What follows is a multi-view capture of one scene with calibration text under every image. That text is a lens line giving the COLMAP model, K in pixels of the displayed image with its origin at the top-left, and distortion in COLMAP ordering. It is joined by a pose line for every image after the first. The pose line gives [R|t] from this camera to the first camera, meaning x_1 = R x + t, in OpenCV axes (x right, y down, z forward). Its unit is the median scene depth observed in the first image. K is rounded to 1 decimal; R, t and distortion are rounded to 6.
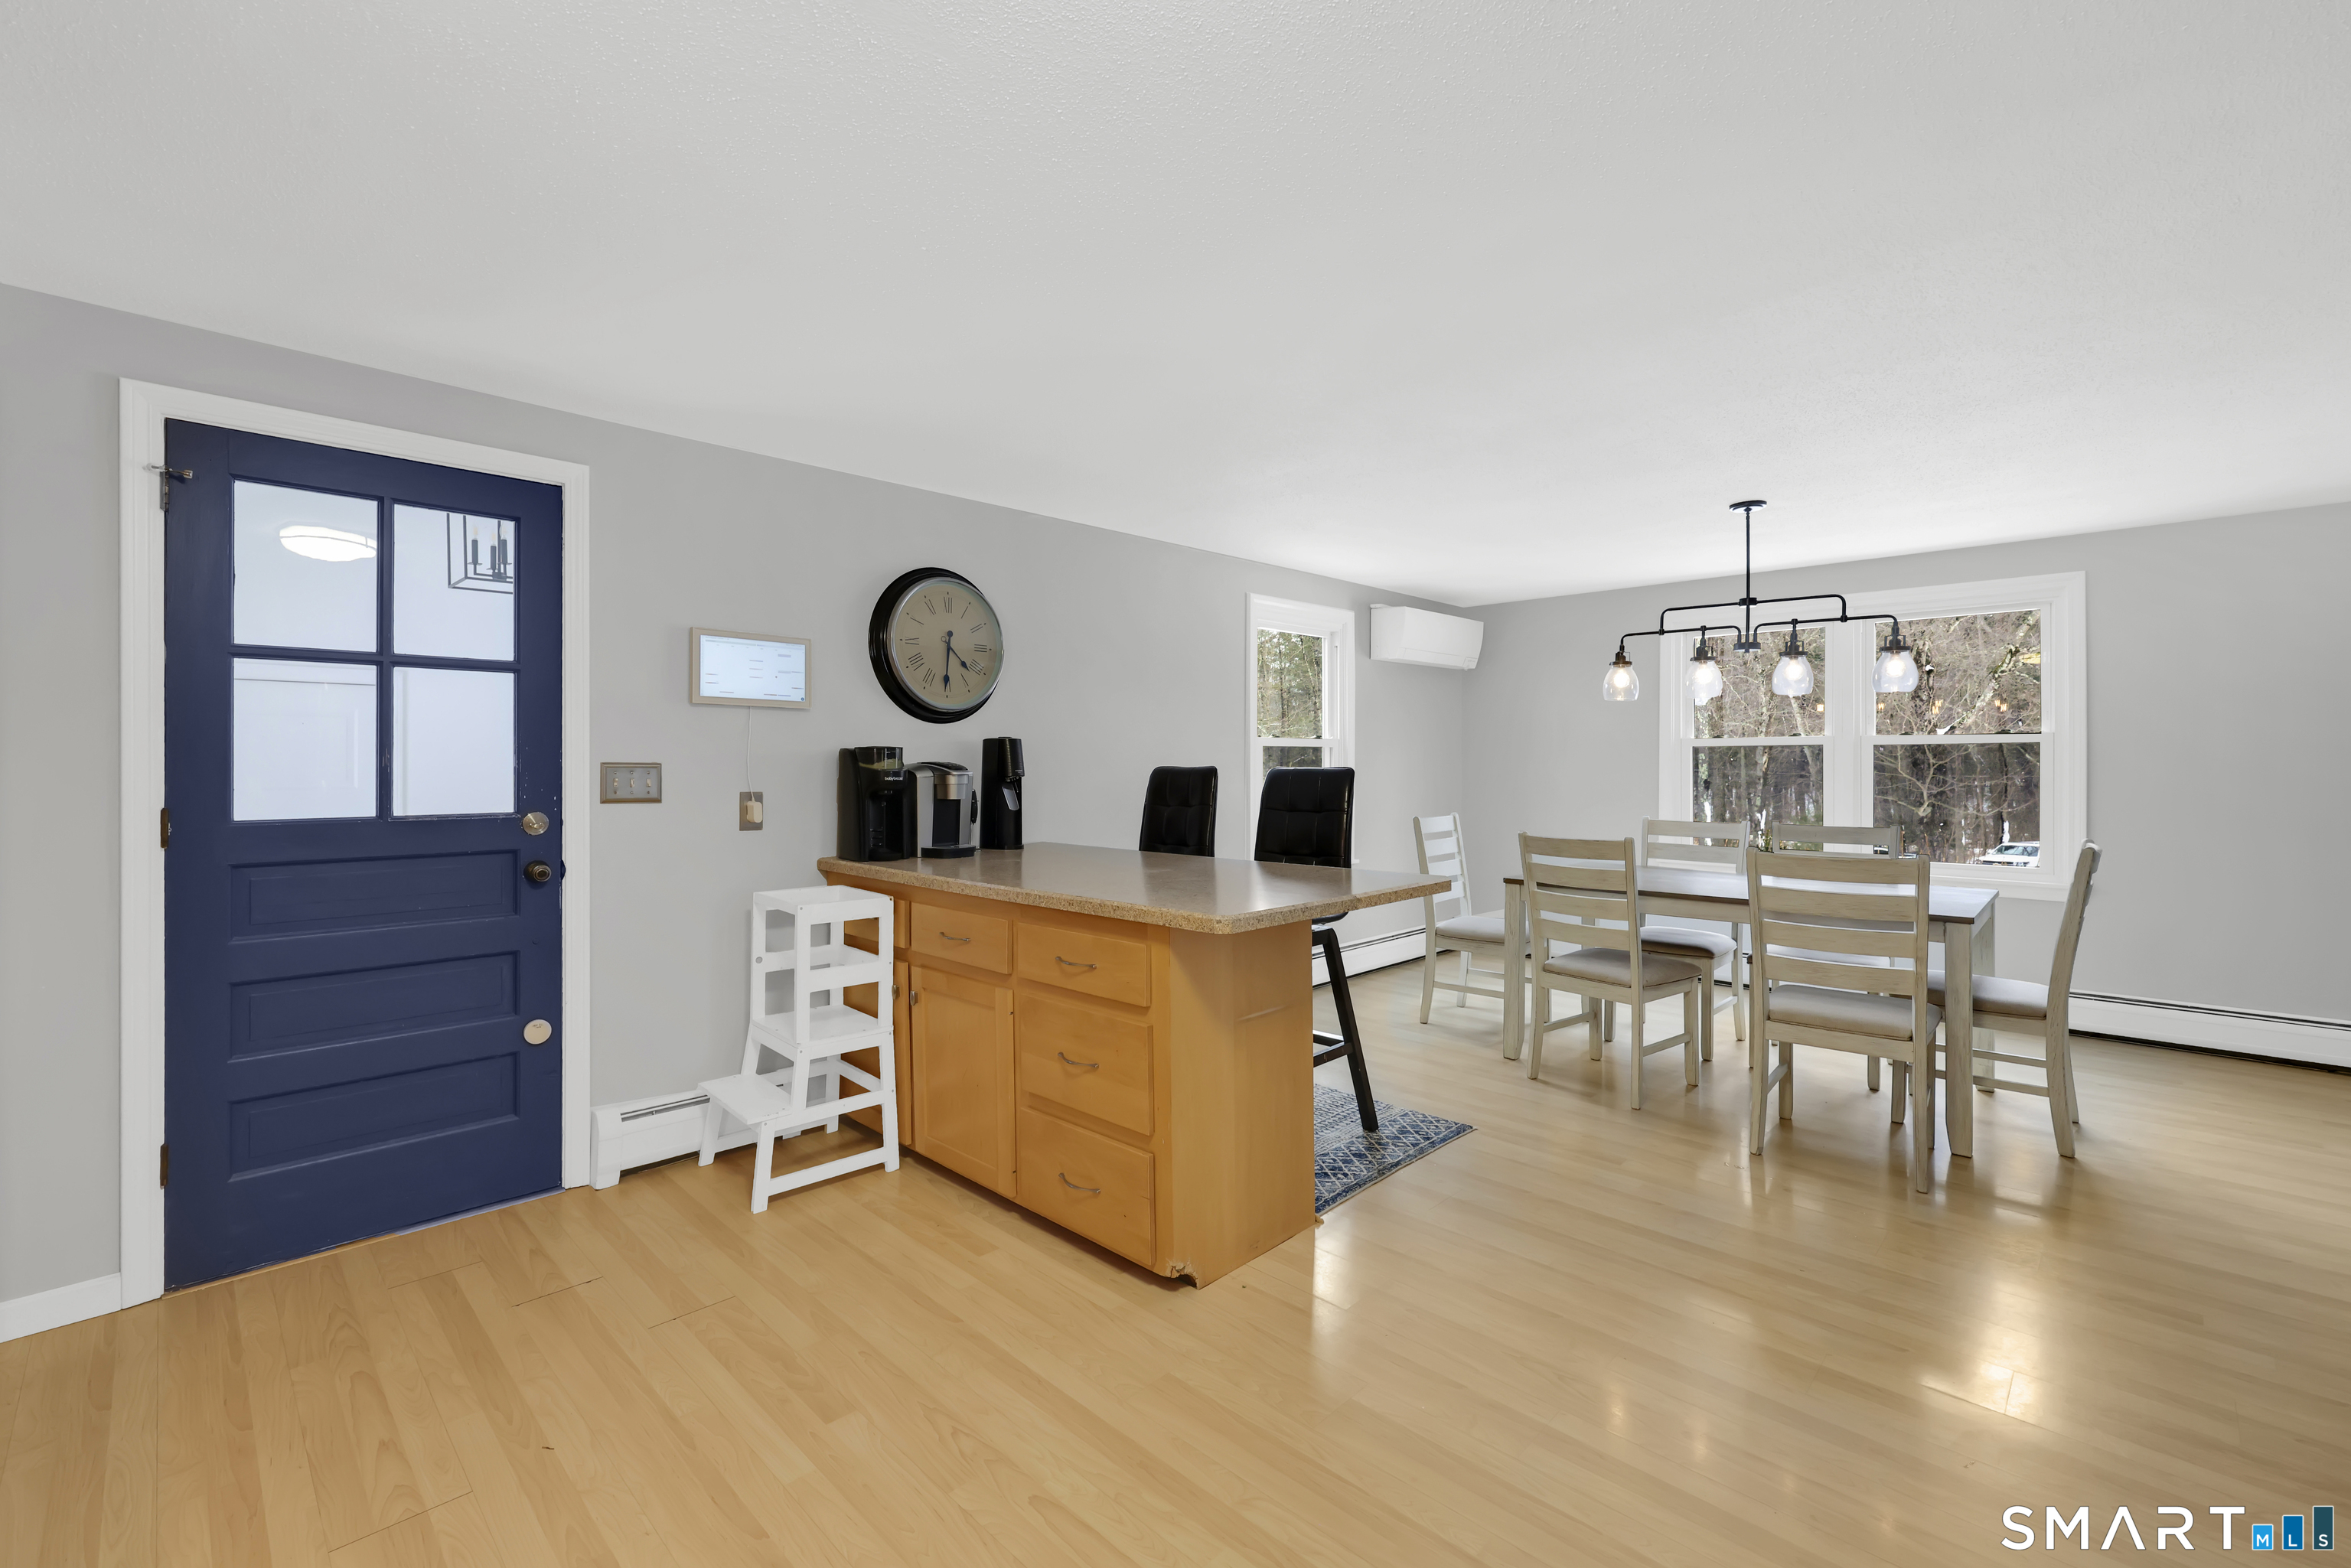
lens RADIAL K [[976.3, 0, 1206.8], [0, 976.3, 774.6], [0, 0, 1]] dist [-0.004034, 0.000950]
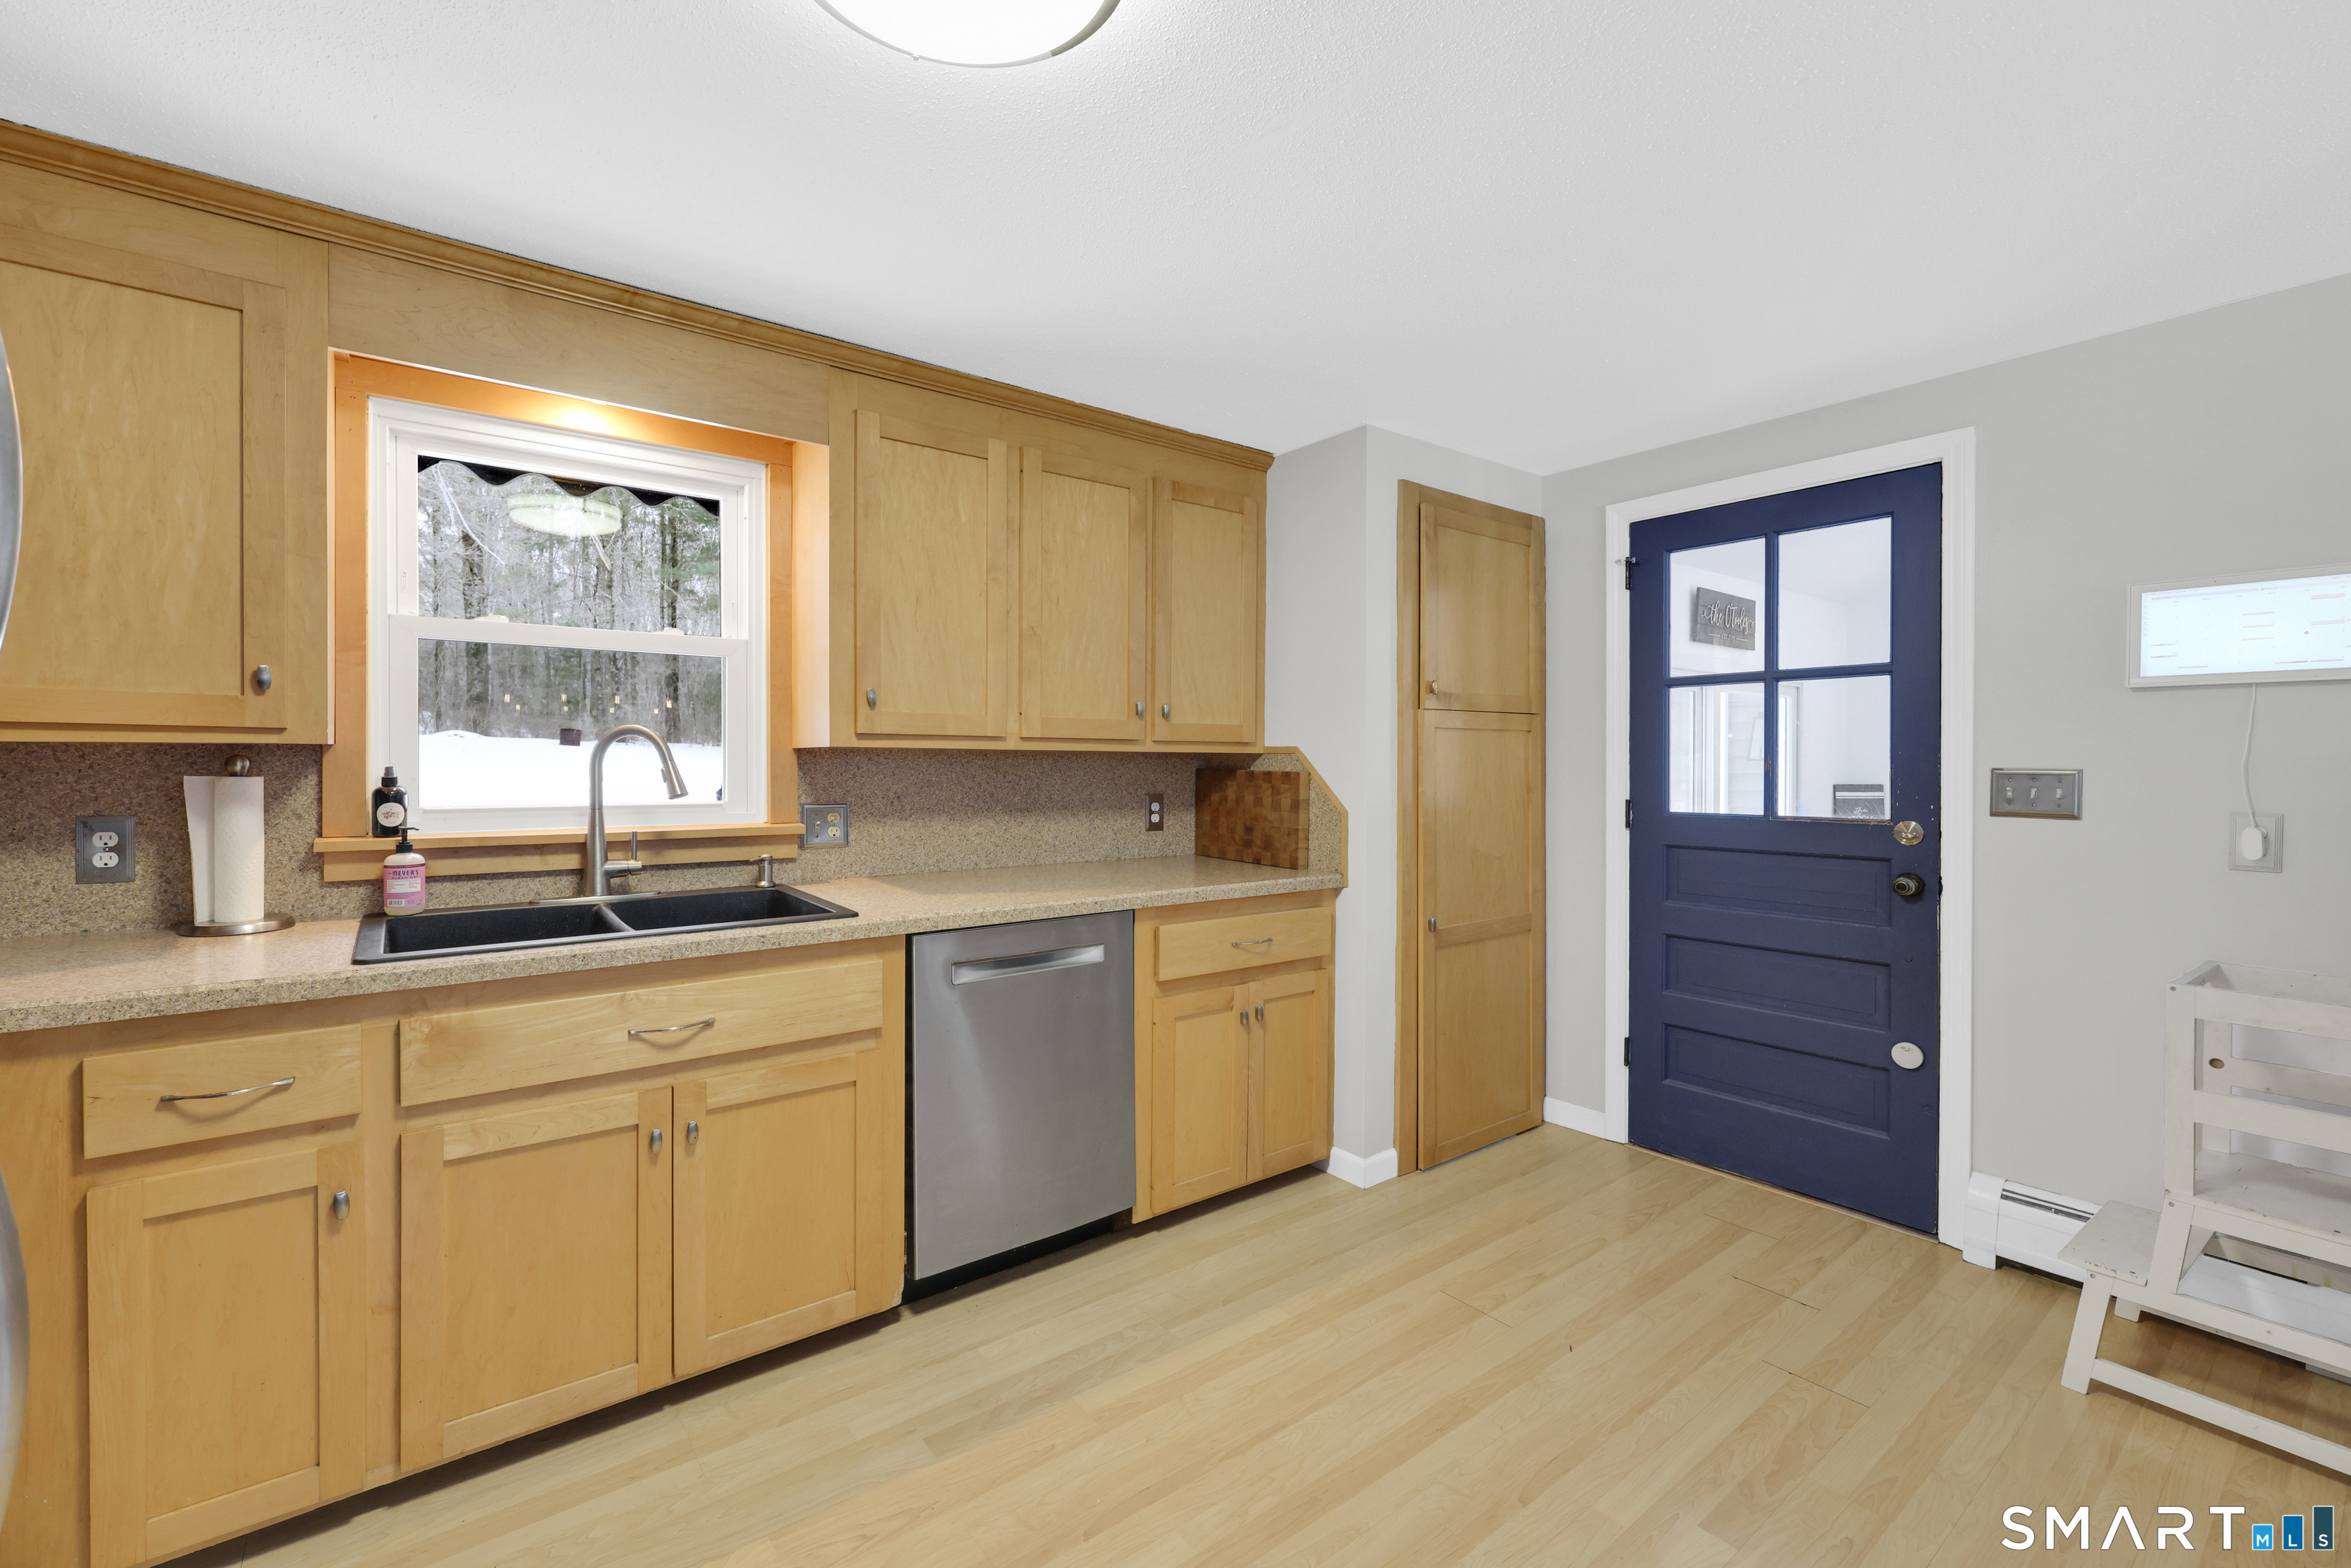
lens RADIAL K [[976.3, 0, 1123.9], [0, 976.3, 776.9], [0, 0, 1]] dist [-0.004034, 0.000950]
pose [[-0.164968, 0.011218, -0.986235, 0.365780], [-0.013799, 0.999811, 0.013681, -0.006263], [0.986202, 0.015866, -0.164782, 0.417295]]
